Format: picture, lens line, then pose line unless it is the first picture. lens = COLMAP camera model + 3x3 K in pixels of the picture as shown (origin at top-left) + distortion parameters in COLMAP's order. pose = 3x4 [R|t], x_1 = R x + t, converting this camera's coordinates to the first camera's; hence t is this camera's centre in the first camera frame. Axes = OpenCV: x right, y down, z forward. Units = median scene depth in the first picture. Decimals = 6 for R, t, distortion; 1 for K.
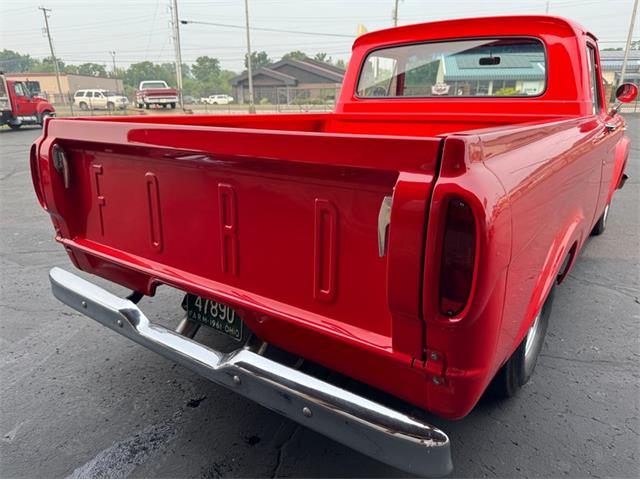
lens RADIAL K [[431.5, 0, 320.0], [0, 431.5, 240.0], [0, 0, 1]] dist [0.073312, -0.066159]
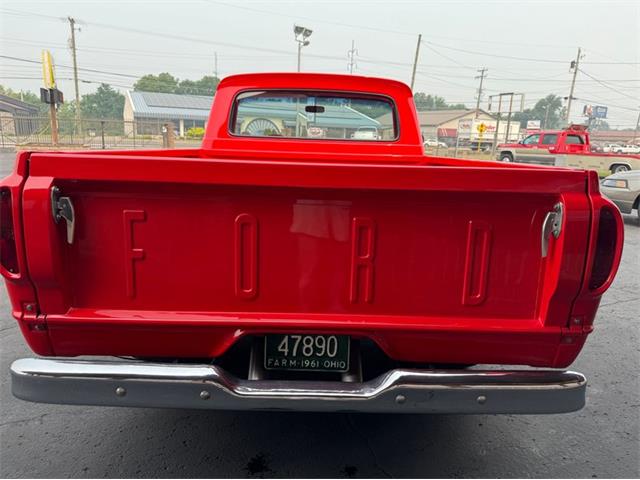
lens RADIAL K [[444.4, 0, 318.0], [0, 444.4, 238.6], [0, 0, 1]] dist [0.011930, -0.003511]
pose [[0.827812, -0.093657, 0.553132, -0.740419], [0.141695, 0.988904, -0.044616, -0.034754], [-0.542816, 0.115310, 0.831898, 0.130122]]
